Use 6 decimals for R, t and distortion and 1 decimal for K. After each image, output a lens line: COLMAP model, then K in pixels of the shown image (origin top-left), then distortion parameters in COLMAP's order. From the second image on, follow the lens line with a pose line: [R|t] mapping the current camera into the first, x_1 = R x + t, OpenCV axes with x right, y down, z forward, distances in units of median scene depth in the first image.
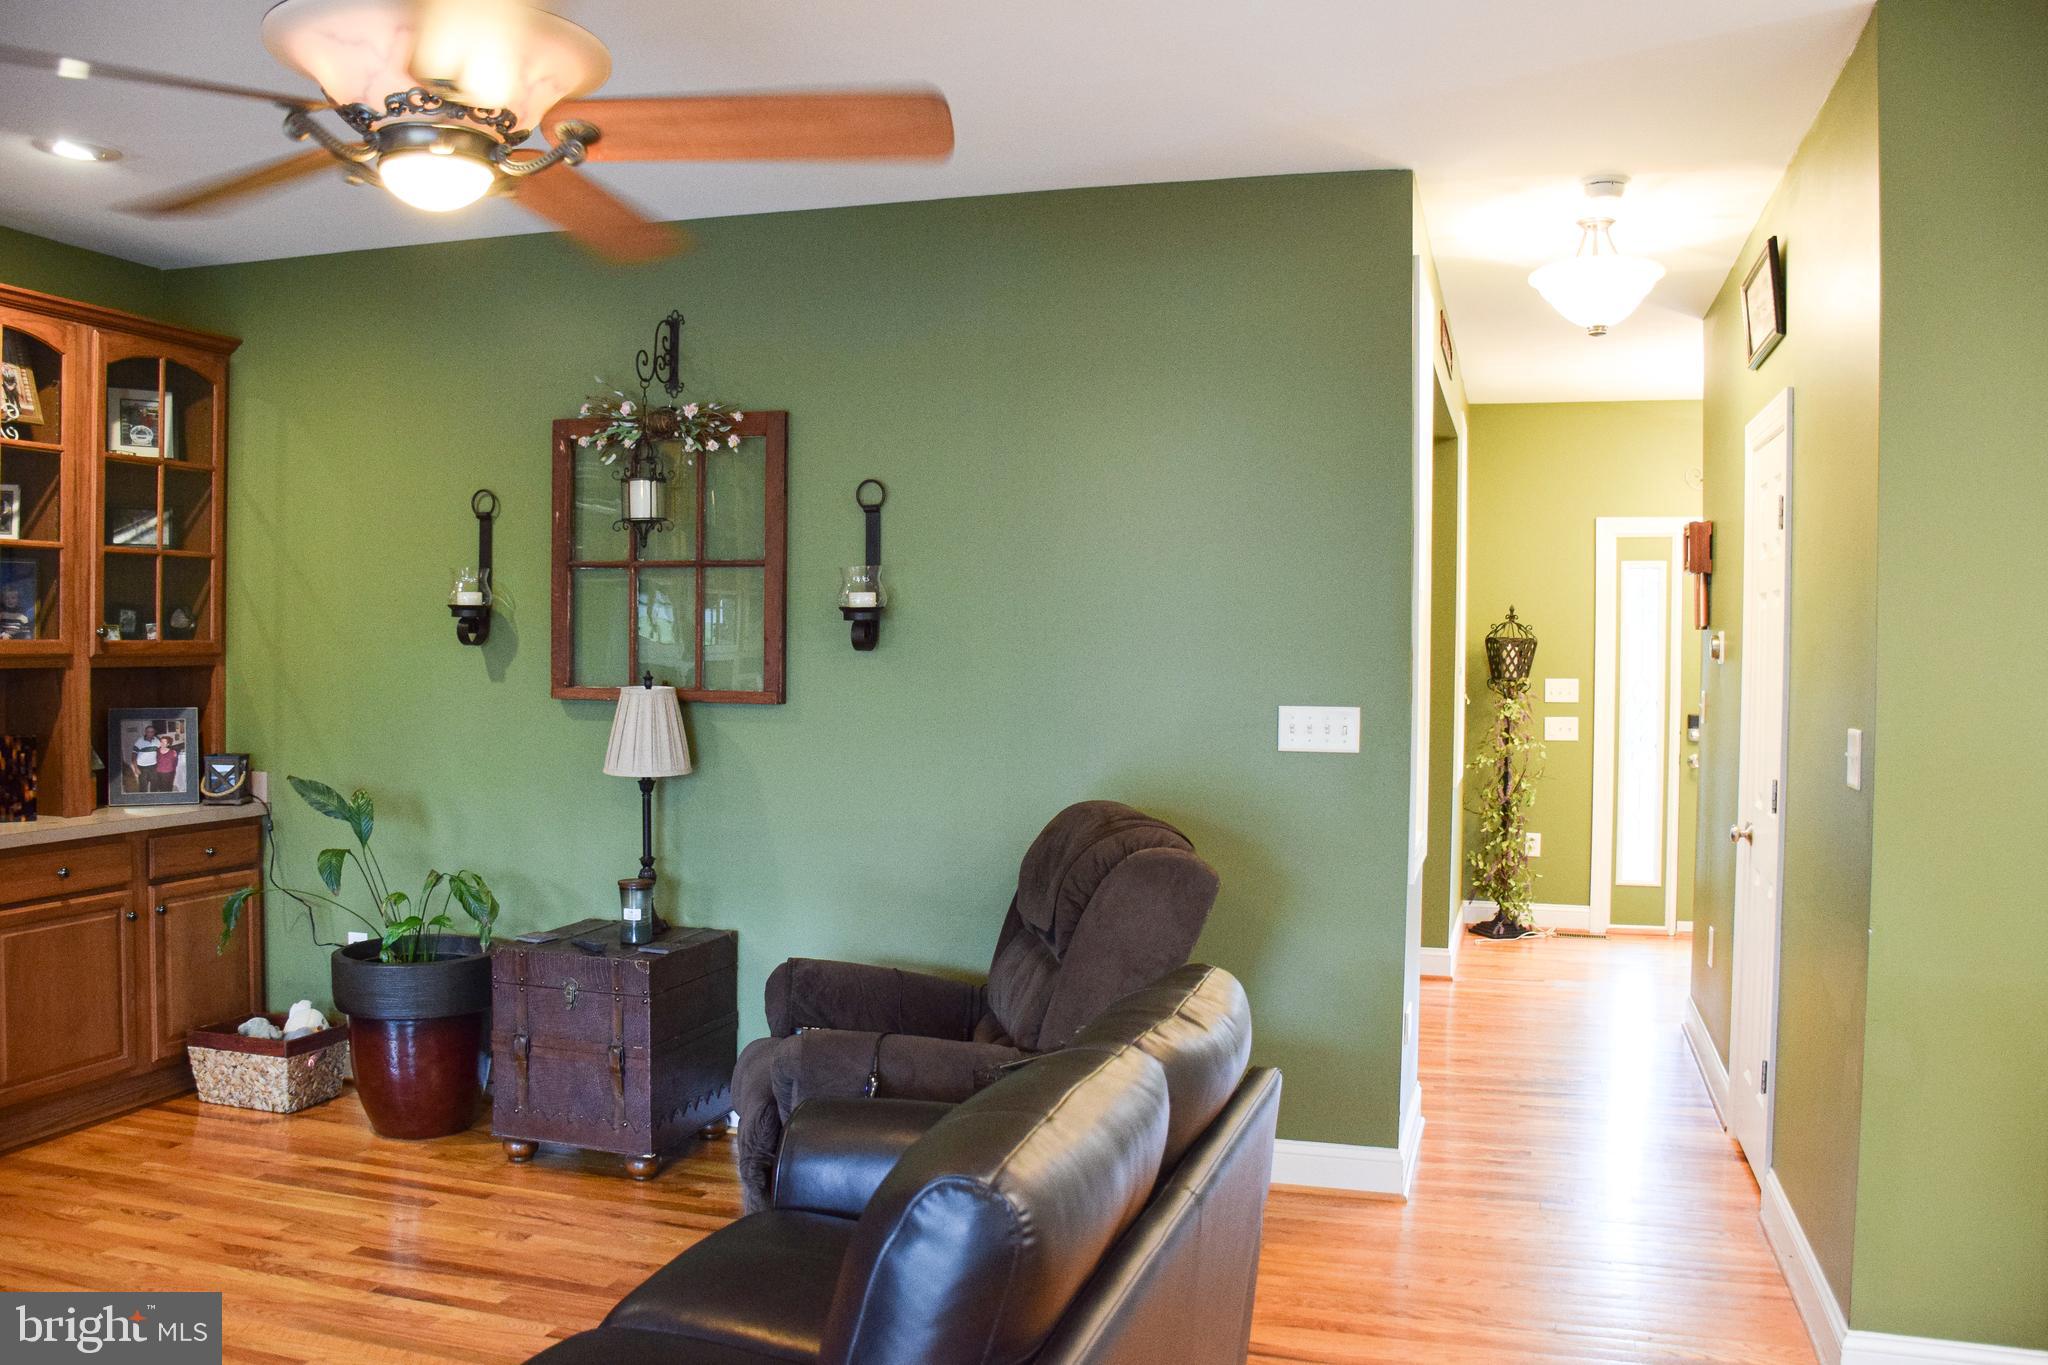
lens RADIAL K [[1616.6, 0, 1024.0], [0, 1616.6, 682.5], [0, 0, 1]] dist [-0.001099, -0.127060]
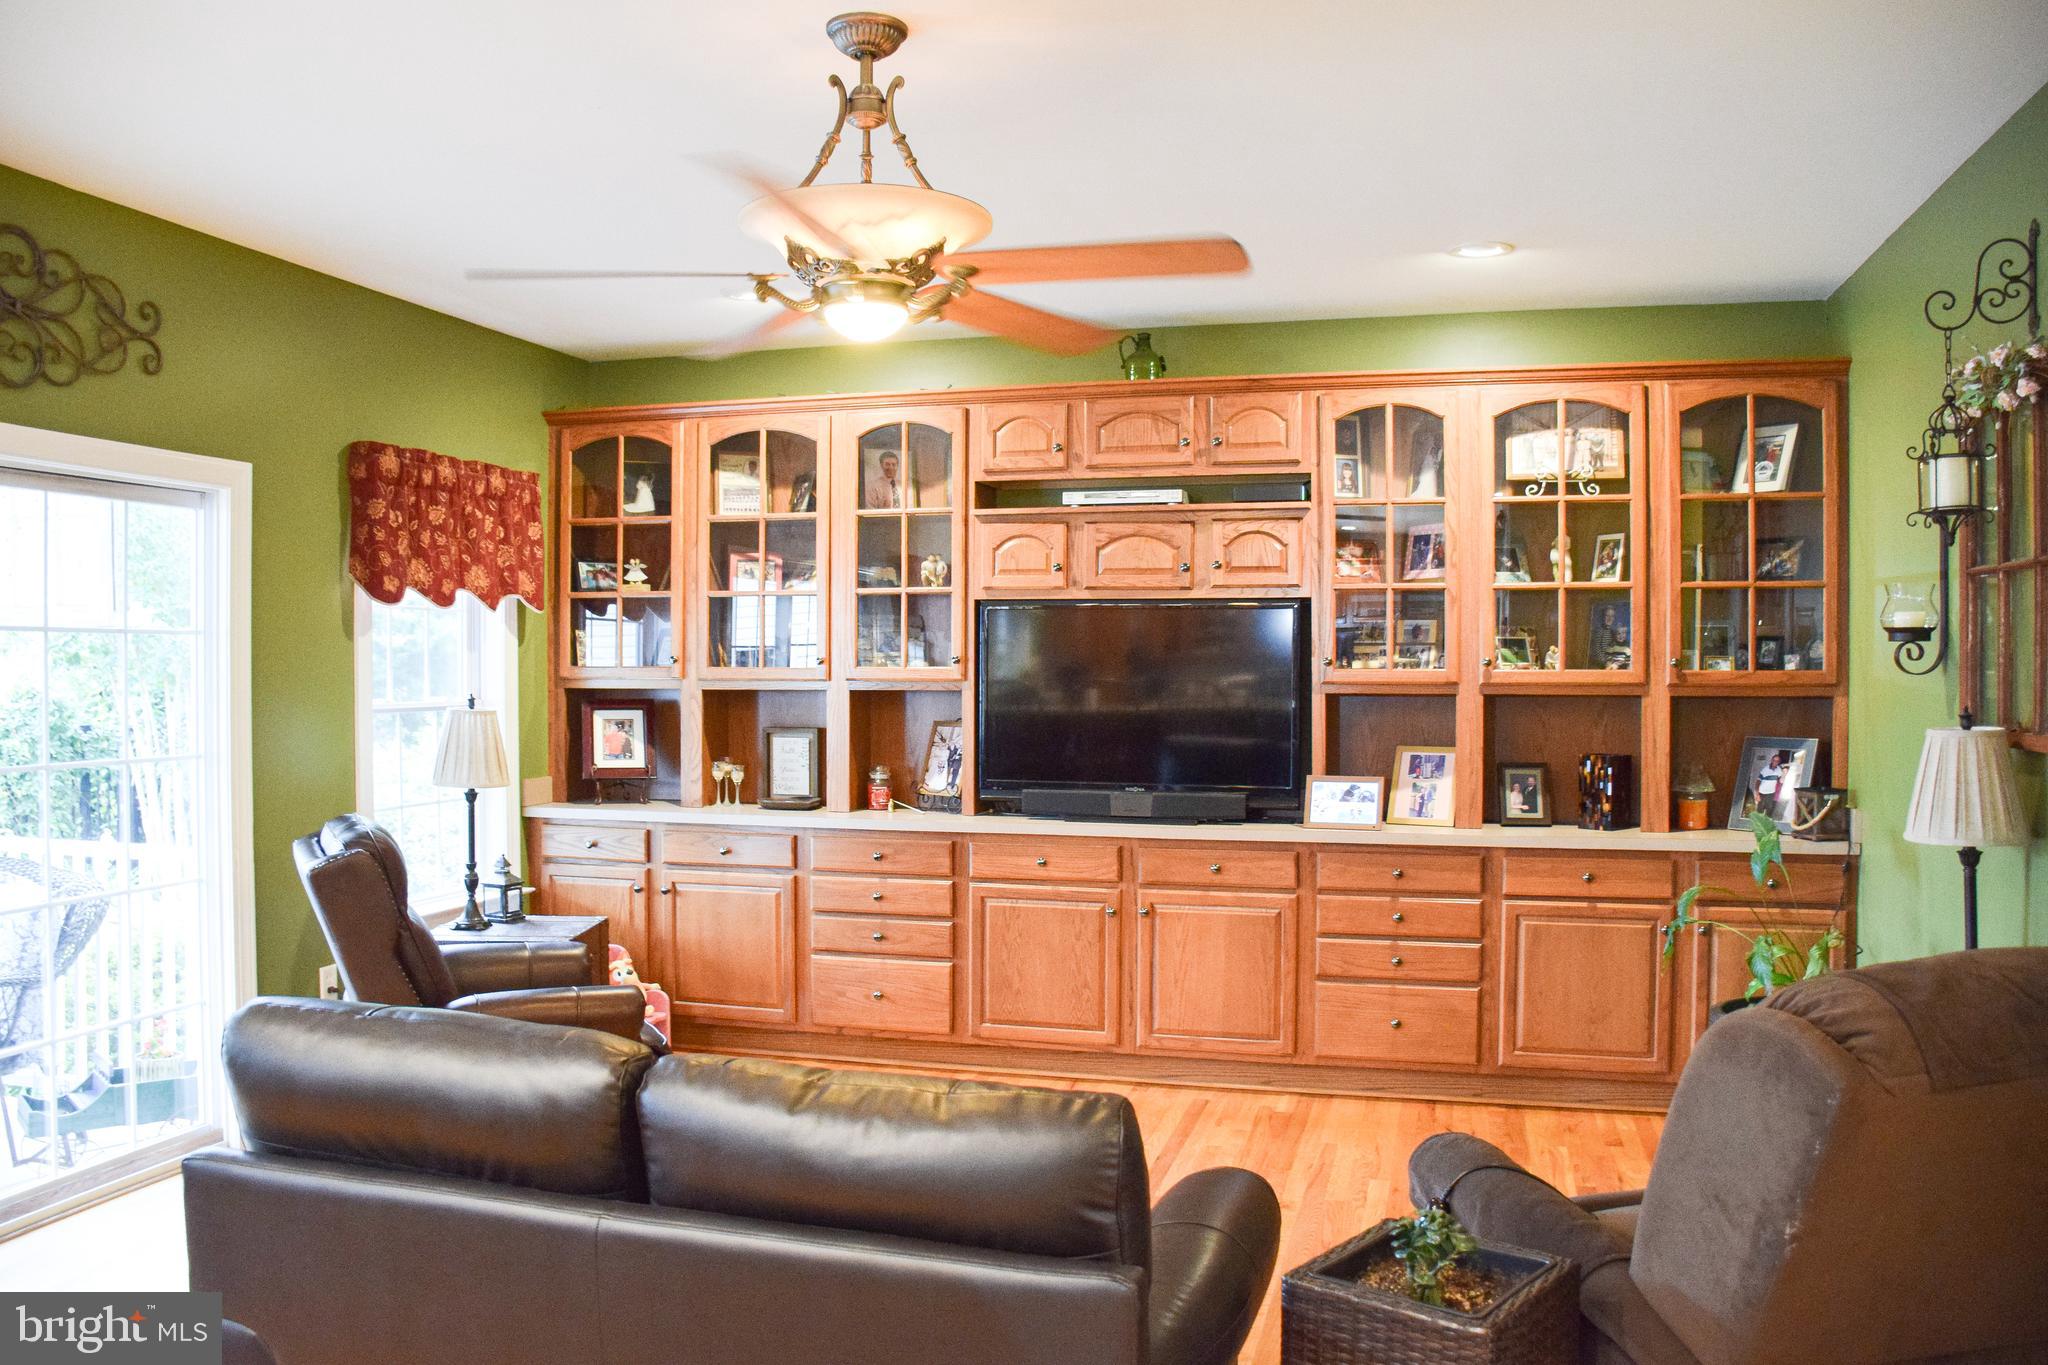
lens RADIAL K [[1604.6, 0, 1024.0], [0, 1604.6, 682.5], [0, 0, 1]] dist [-0.155638, 0.099084]
pose [[0.036306, 0.000805, -0.999340, 0.459893], [-0.026013, 0.999662, -0.000140, -0.006833], [0.999002, 0.026001, 0.036315, 0.525615]]
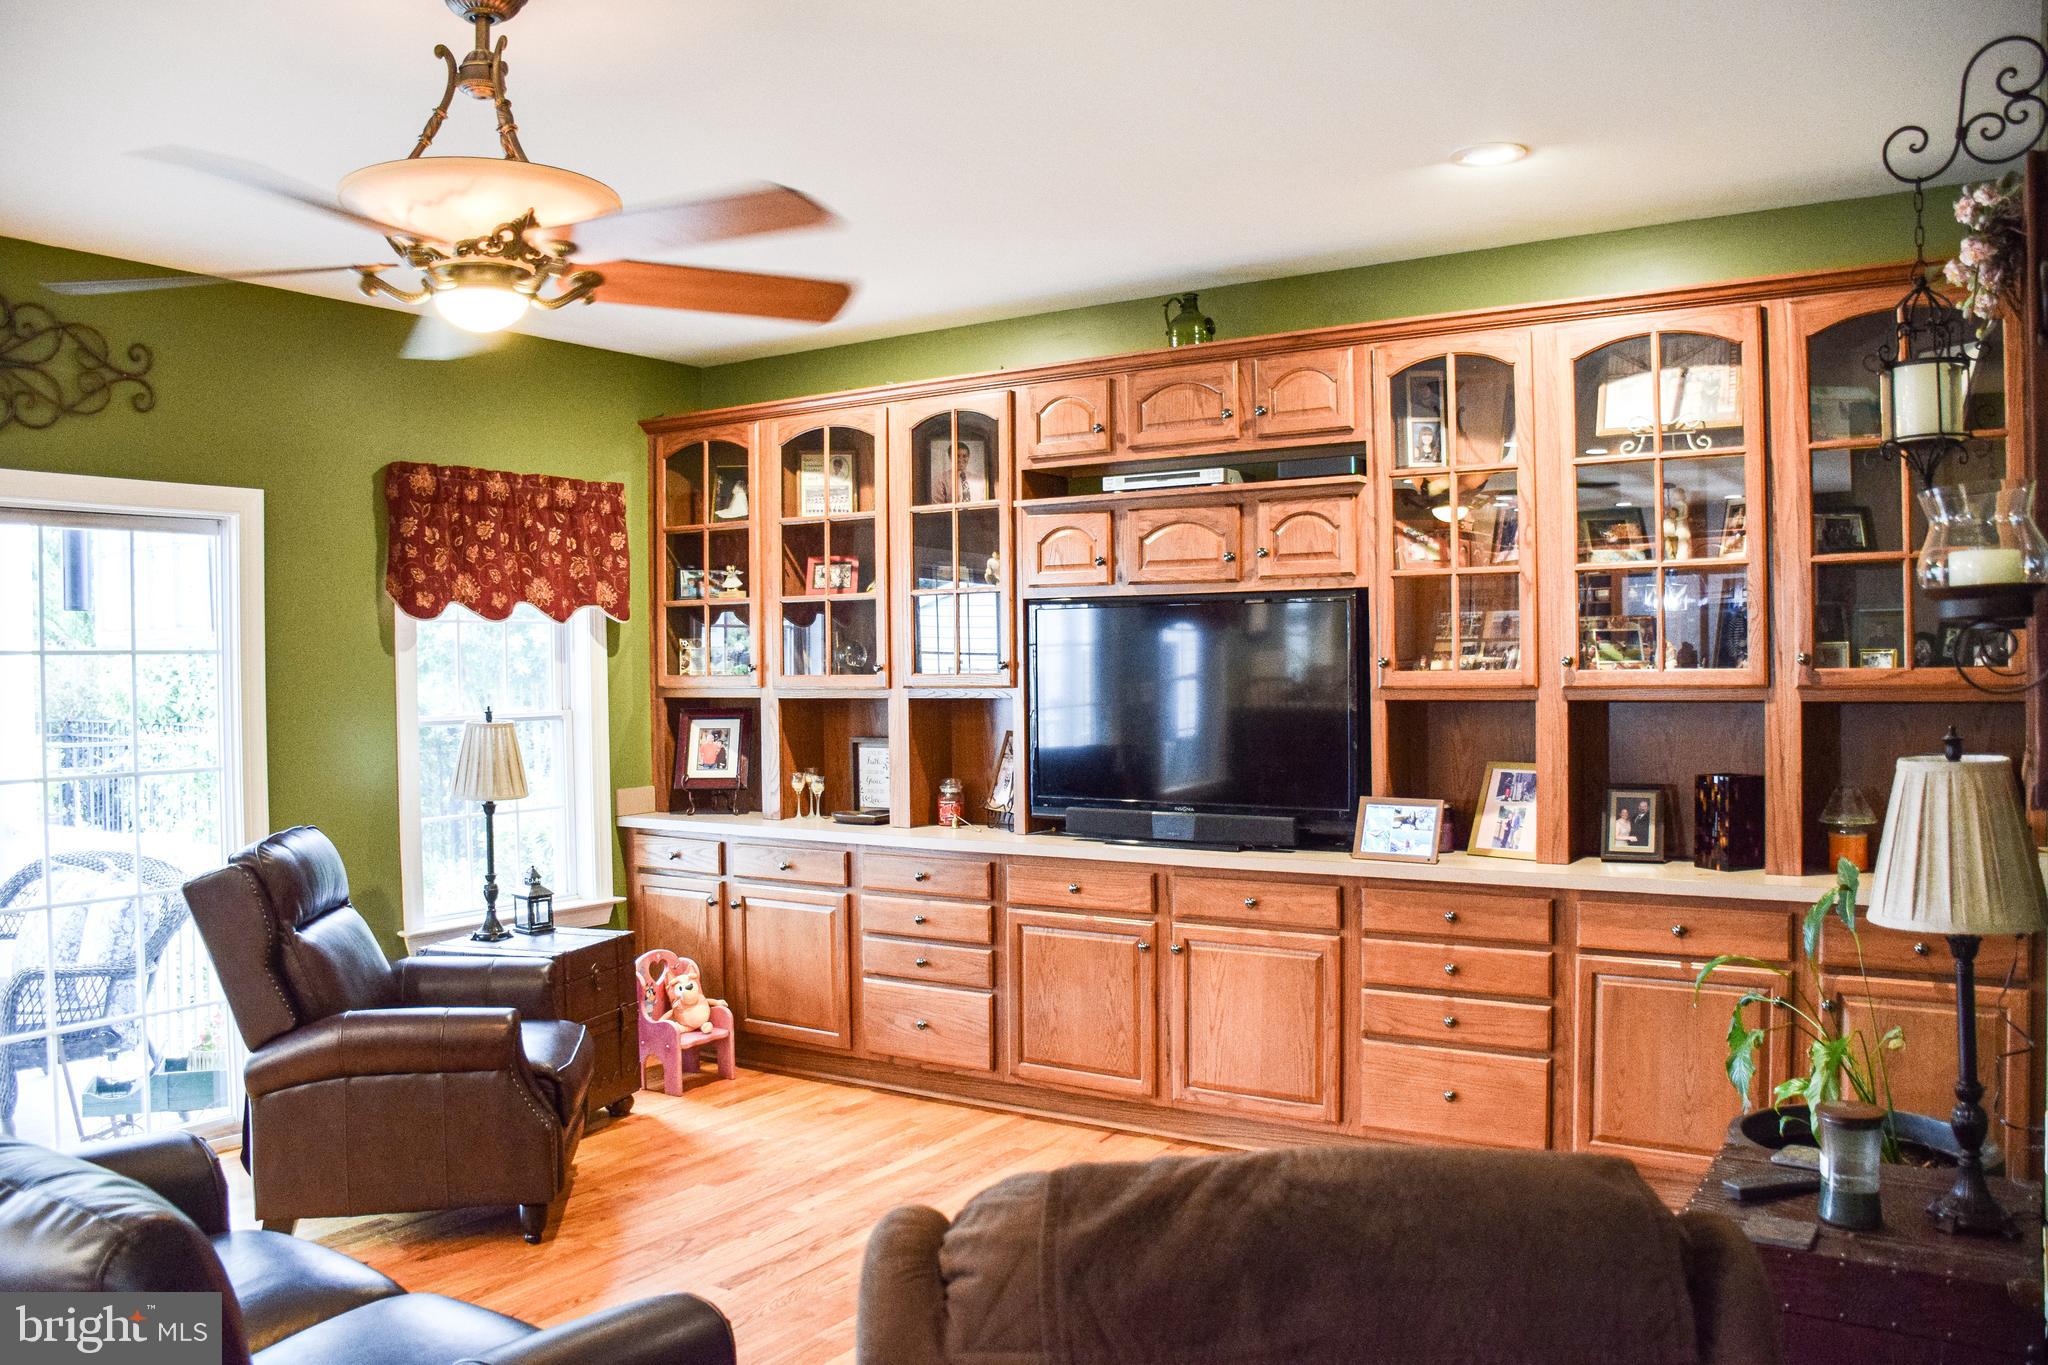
lens RADIAL K [[1604.6, 0, 1024.0], [0, 1604.6, 682.5], [0, 0, 1]] dist [-0.155638, 0.099084]
pose [[-0.275297, 0.006027, -0.961340, 0.317949], [-0.013860, 0.999852, 0.010238, -0.021994], [0.961259, 0.016142, -0.275172, 0.832965]]
